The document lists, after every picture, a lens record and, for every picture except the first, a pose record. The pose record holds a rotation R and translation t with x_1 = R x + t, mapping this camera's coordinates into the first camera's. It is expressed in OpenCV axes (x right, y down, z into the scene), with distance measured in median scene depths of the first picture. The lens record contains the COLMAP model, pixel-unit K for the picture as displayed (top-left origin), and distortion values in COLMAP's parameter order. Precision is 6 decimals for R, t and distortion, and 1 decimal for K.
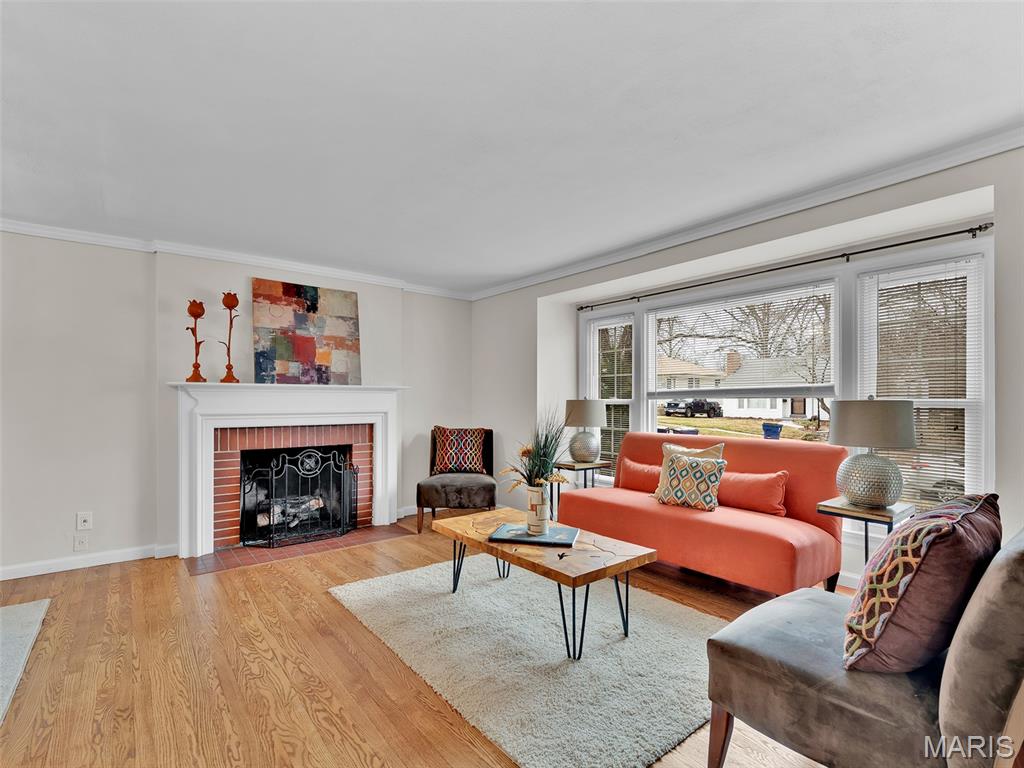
lens RADIAL K [[471.4, 0, 507.4], [0, 471.4, 404.9], [0, 0, 1]] dist [0.002335, -0.000110]
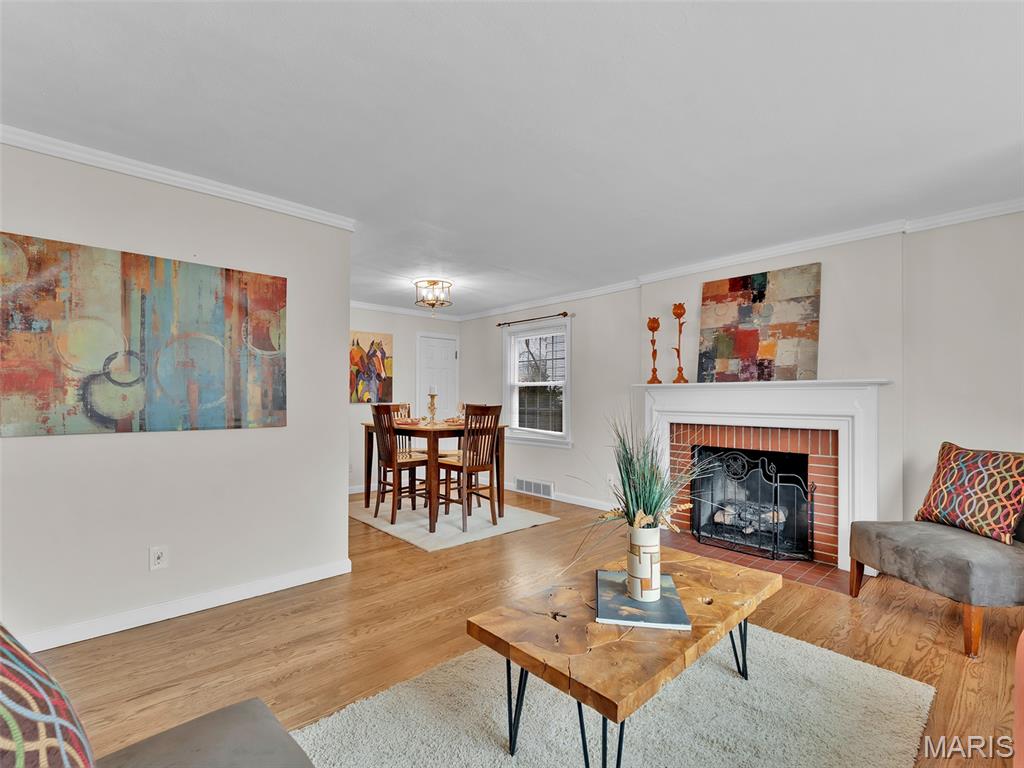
lens RADIAL K [[471.4, 0, 527.0], [0, 471.4, 394.8], [0, 0, 1]] dist [0.002335, -0.000110]
pose [[0.110903, -0.009260, -0.993788, 0.459116], [-0.013647, 0.999848, -0.010839, -0.002085], [0.993738, 0.014764, 0.110760, 0.485484]]
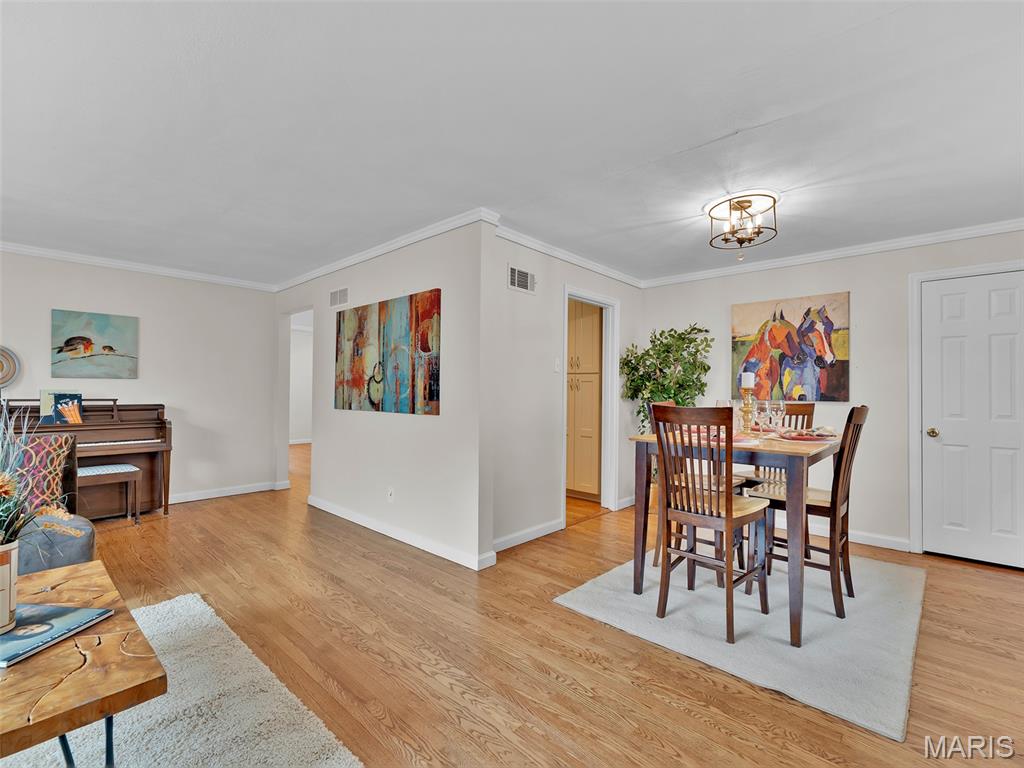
lens RADIAL K [[471.4, 0, 510.5], [0, 471.4, 384.4], [0, 0, 1]] dist [0.002335, -0.000110]
pose [[-0.988388, -0.012750, -0.151417, -0.280938], [-0.012407, 0.999918, -0.003211, -0.009934], [0.151445, -0.001295, -0.988465, 1.039780]]
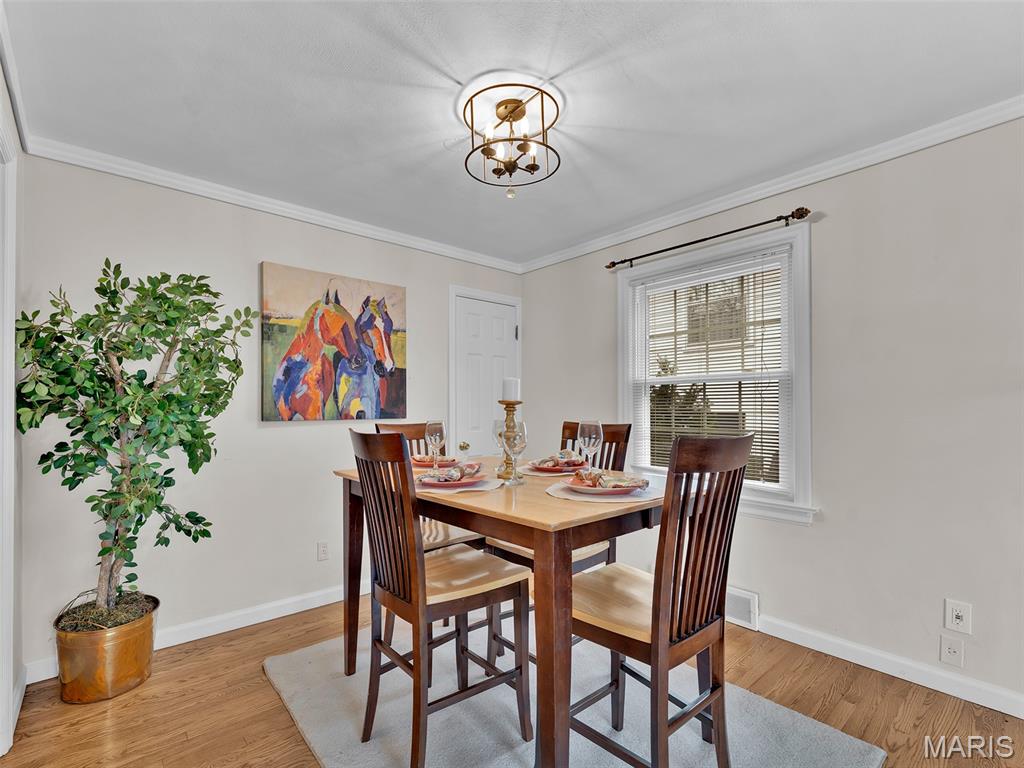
lens RADIAL K [[475.0, 0, 513.3], [0, 475.0, 407.8], [0, 0, 1]] dist [-0.006617, -0.000483]
pose [[0.060248, -0.000909, -0.998183, -0.282342], [-0.008267, 0.999965, -0.001410, -0.005032], [0.998149, 0.008337, 0.060238, 0.355945]]
